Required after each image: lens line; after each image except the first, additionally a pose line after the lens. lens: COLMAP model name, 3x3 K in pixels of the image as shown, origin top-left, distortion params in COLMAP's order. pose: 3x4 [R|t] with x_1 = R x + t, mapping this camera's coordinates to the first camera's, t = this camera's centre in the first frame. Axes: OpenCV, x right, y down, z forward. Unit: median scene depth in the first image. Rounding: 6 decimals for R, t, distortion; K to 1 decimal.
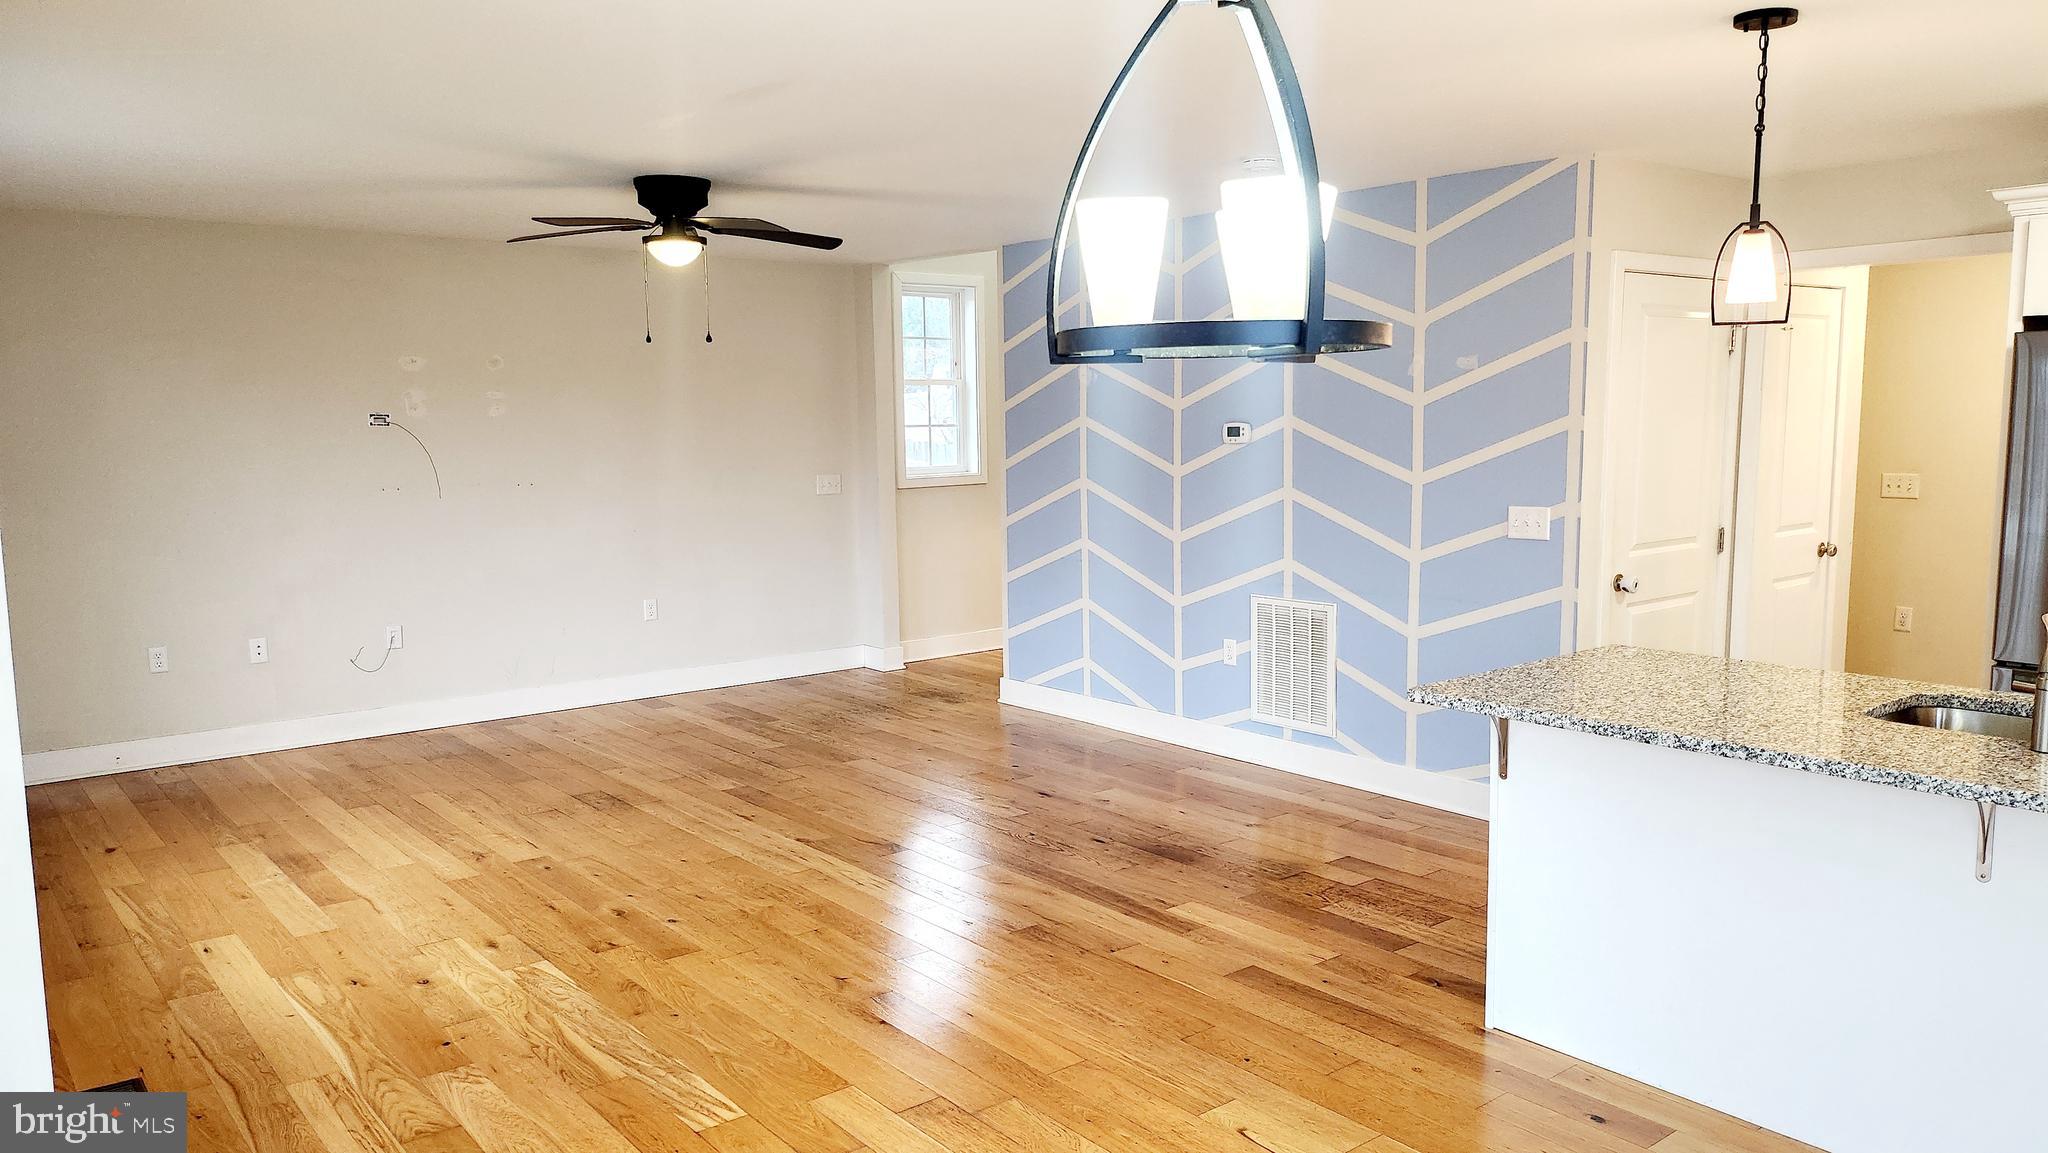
lens RADIAL K [[1470.2, 0, 1034.4], [0, 1470.2, 604.1], [0, 0, 1]] dist [0.079928, -0.092832]
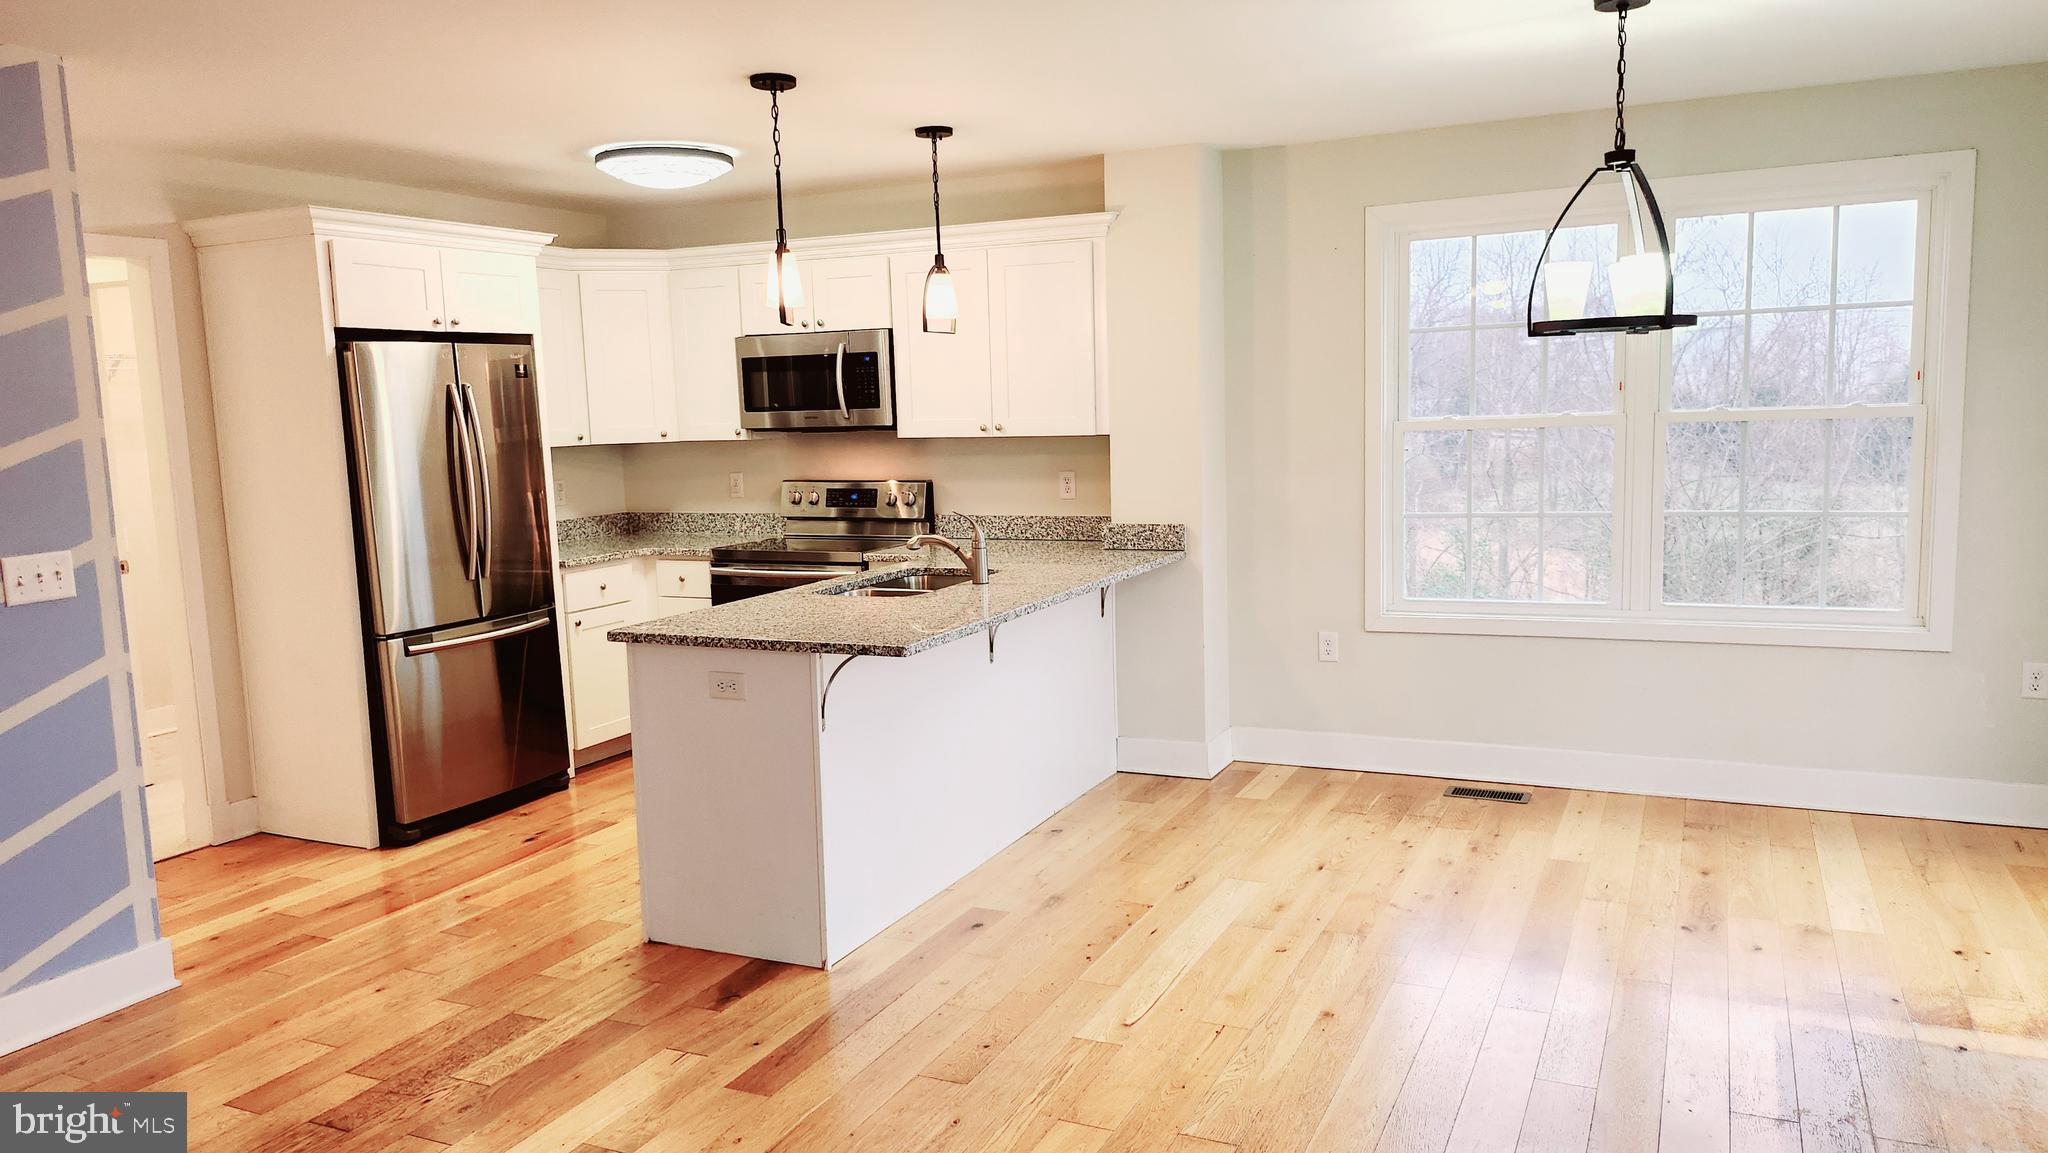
lens RADIAL K [[1436.4, 0, 1028.7], [0, 1436.4, 603.3], [0, 0, 1]] dist [0.072583, -0.086583]
pose [[-0.435748, -0.100977, 0.894386, -0.500175], [0.156063, 0.970159, 0.185567, -0.105284], [-0.886435, 0.220441, -0.406986, 0.949926]]
